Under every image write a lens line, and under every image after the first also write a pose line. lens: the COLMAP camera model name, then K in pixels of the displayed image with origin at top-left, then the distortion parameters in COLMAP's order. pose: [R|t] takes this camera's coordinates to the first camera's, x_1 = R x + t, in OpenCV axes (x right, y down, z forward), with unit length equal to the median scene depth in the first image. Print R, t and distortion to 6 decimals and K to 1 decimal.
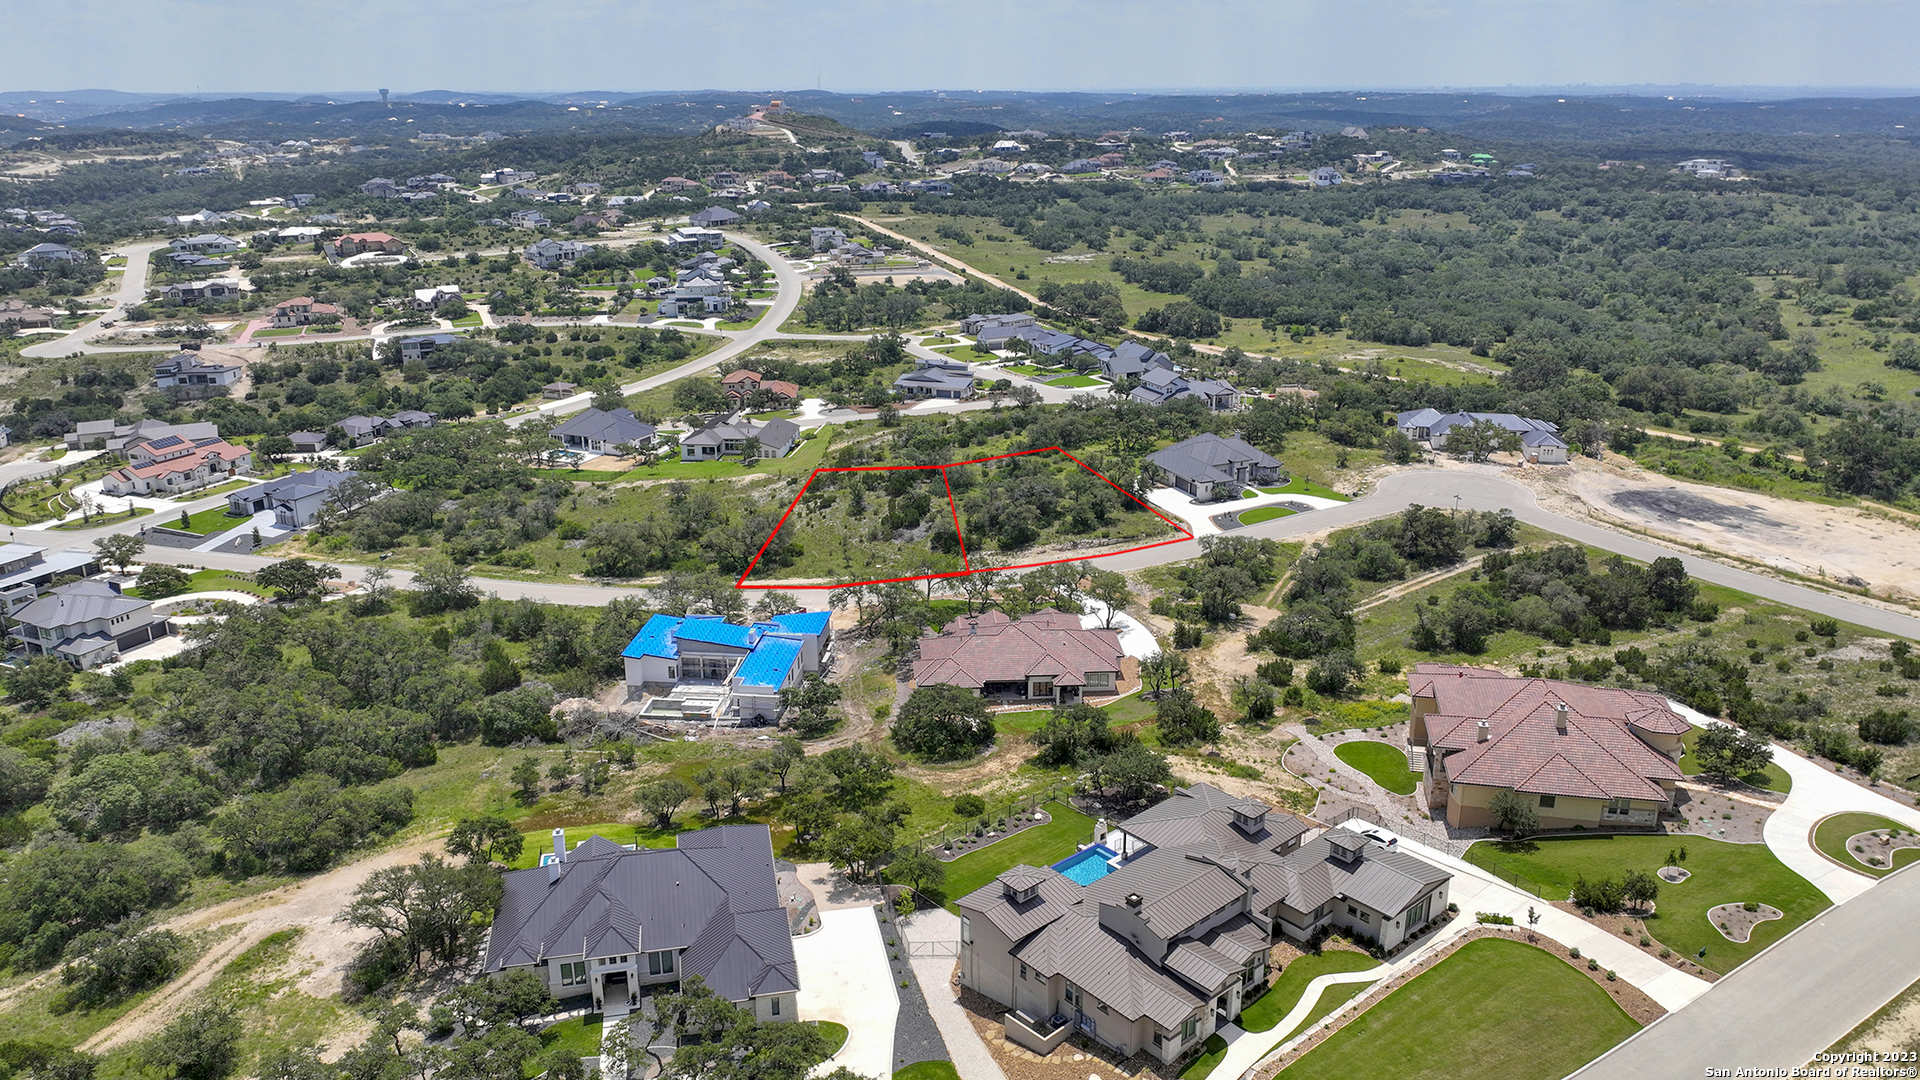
lens RADIAL K [[1370.2, 0, 960.0], [0, 1370.2, 540.0], [0, 0, 1]] dist [-0.002571, -0.002728]
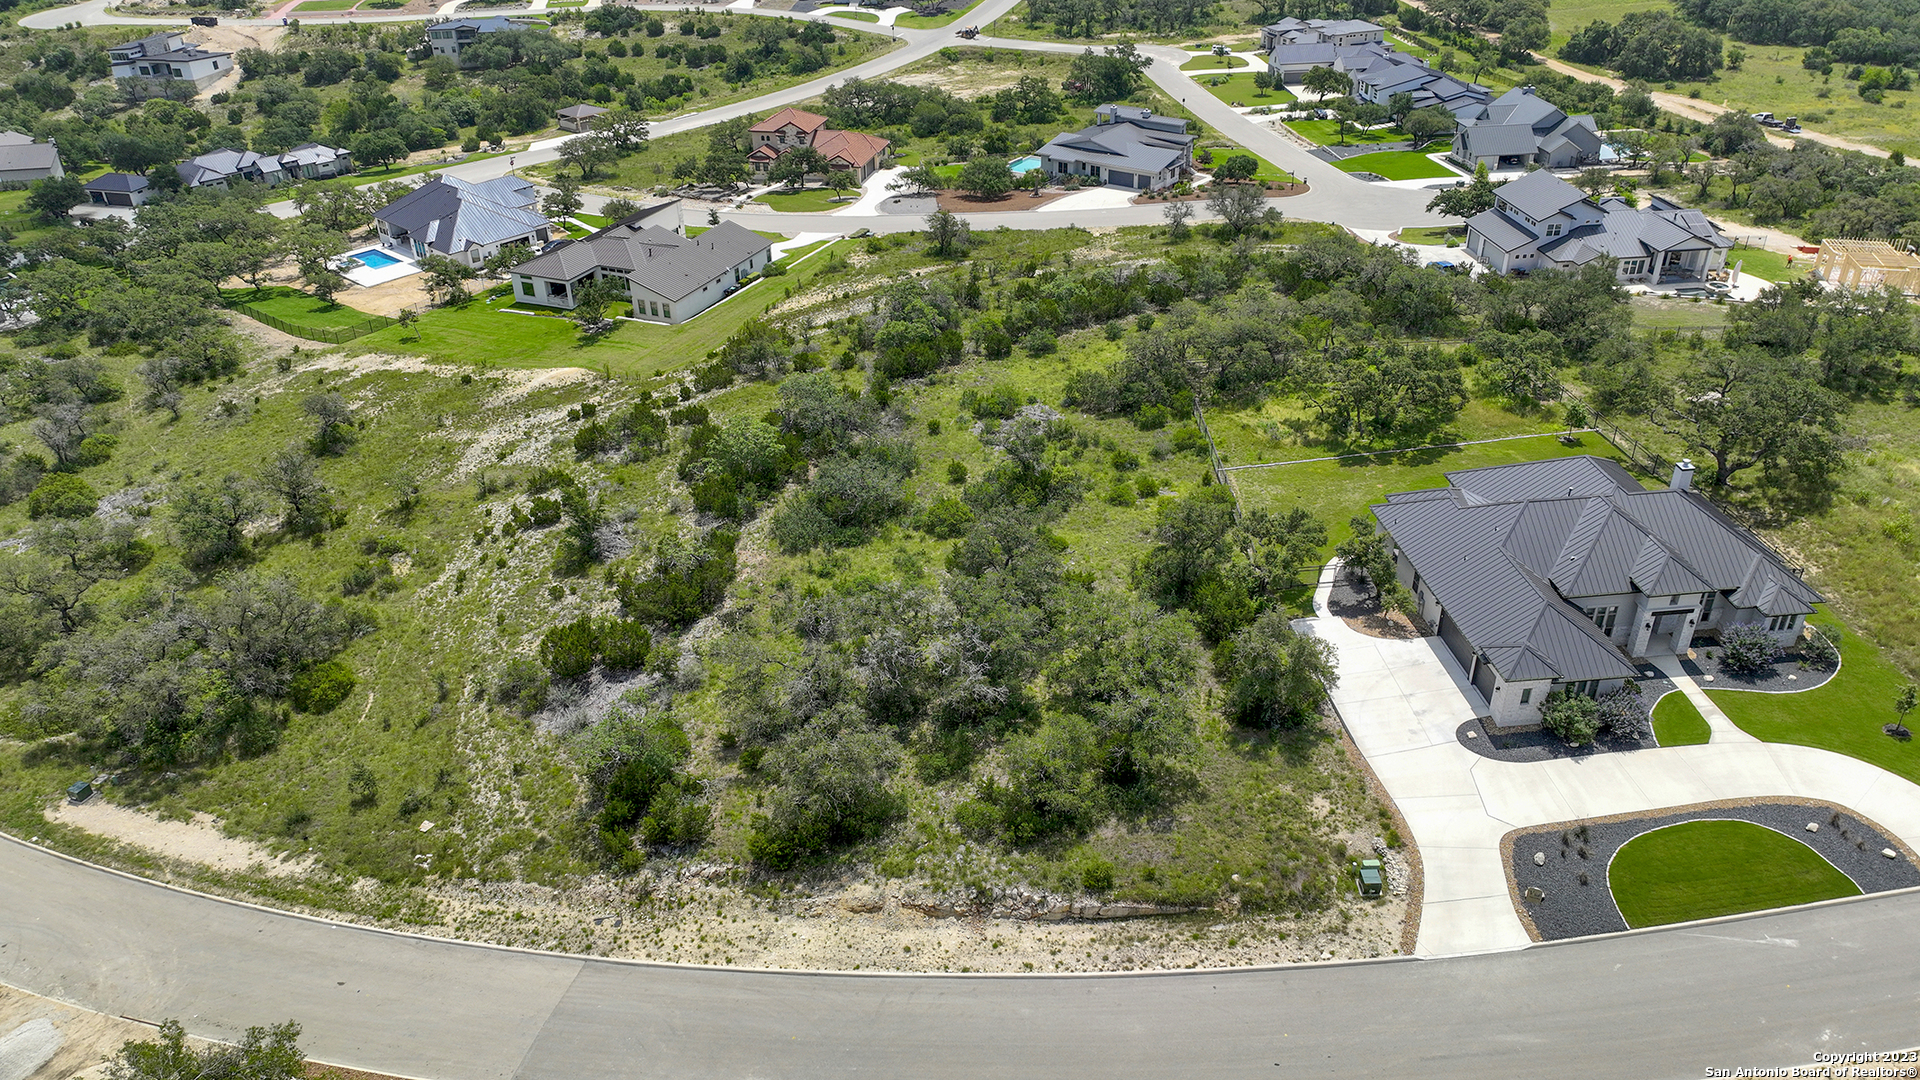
lens RADIAL K [[1370.2, 0, 960.0], [0, 1370.2, 540.0], [0, 0, 1]] dist [-0.002571, -0.002728]
pose [[0.954109, 0.142484, -0.263389, 0.067794], [-0.083467, 0.971229, 0.223043, -0.063760], [0.287591, -0.190823, 0.938551, 0.344618]]
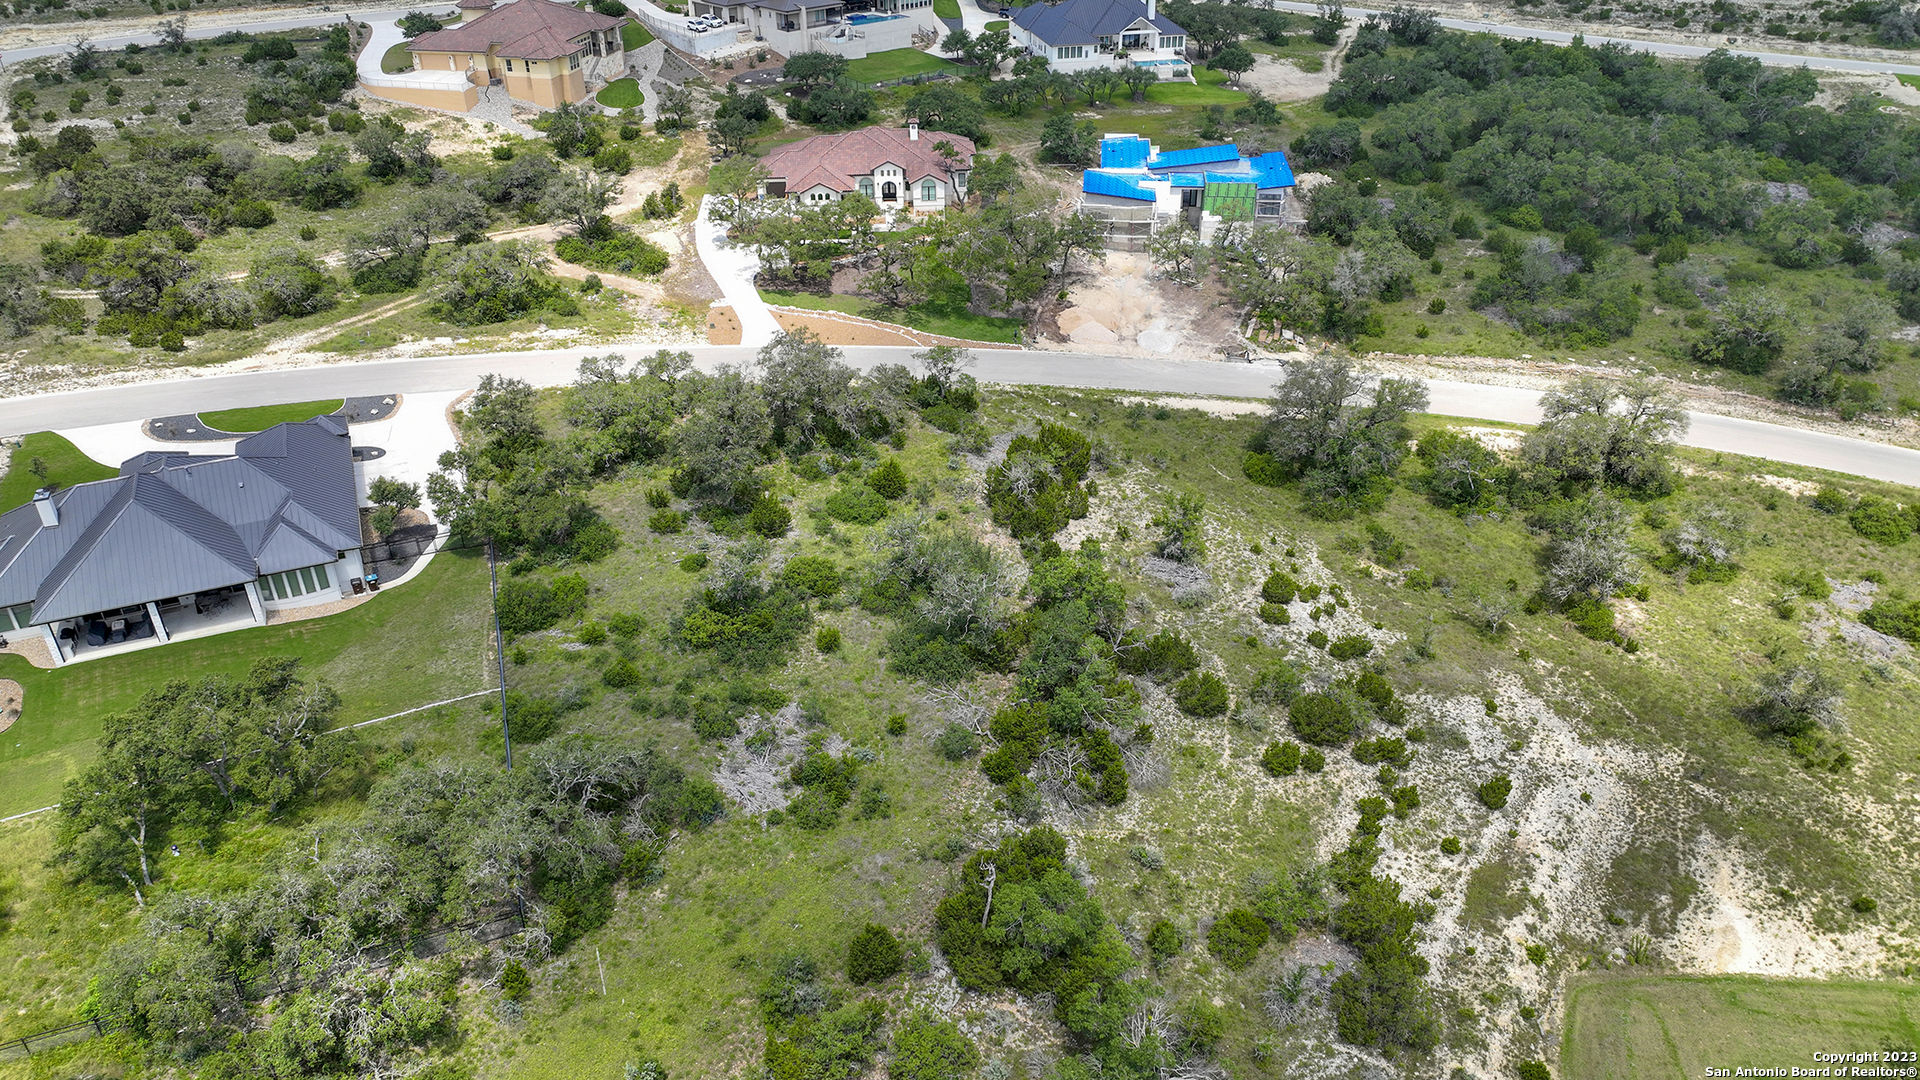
lens RADIAL K [[1370.2, 0, 960.0], [0, 1370.2, 540.0], [0, 0, 1]] dist [-0.002571, -0.002728]
pose [[-0.999830, 0.017533, 0.005663, -0.008088], [0.015712, 0.650815, 0.759074, -0.167051], [0.009623, 0.759034, -0.650980, 0.649208]]
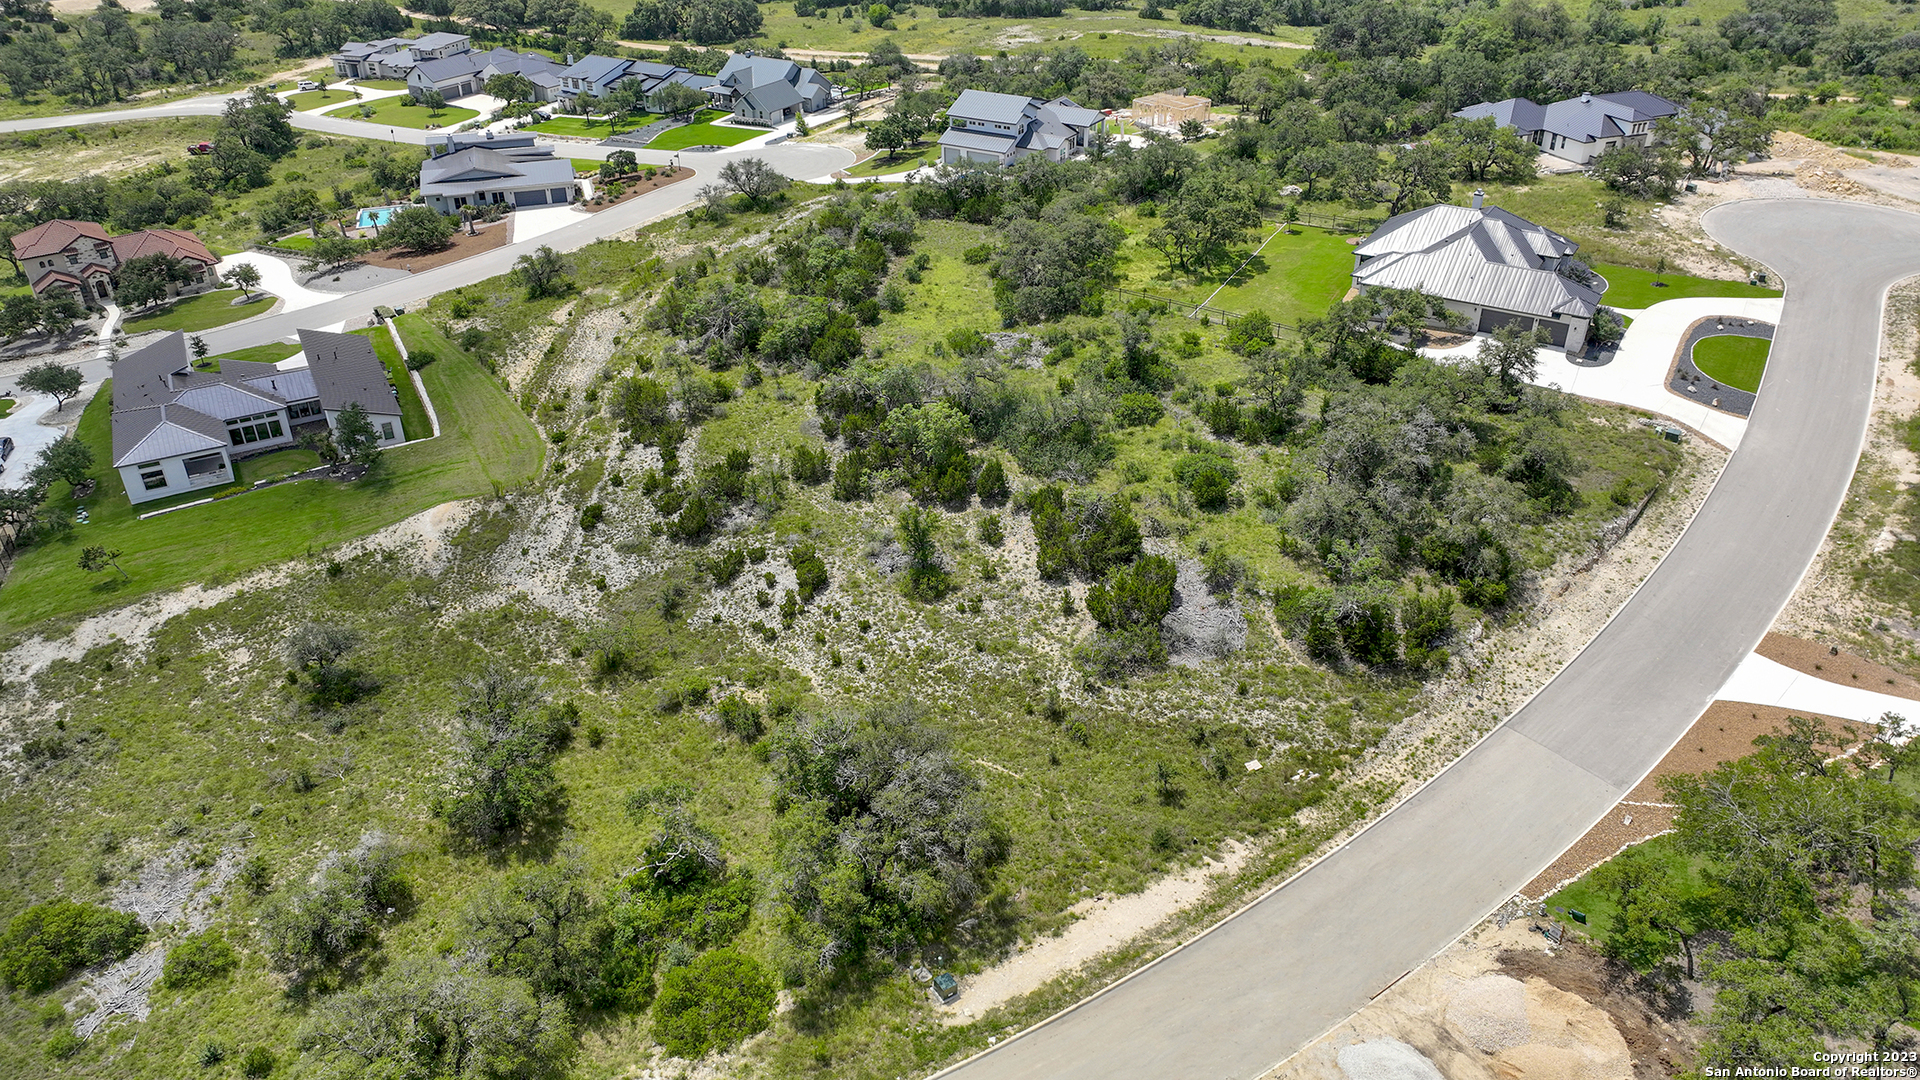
lens RADIAL K [[1370.2, 0, 960.0], [0, 1370.2, 540.0], [0, 0, 1]] dist [-0.002571, -0.002728]
pose [[0.820986, -0.293374, 0.489809, -0.129169], [0.186988, 0.948734, 0.254832, -0.065309], [-0.539460, -0.117626, 0.833755, 0.354229]]
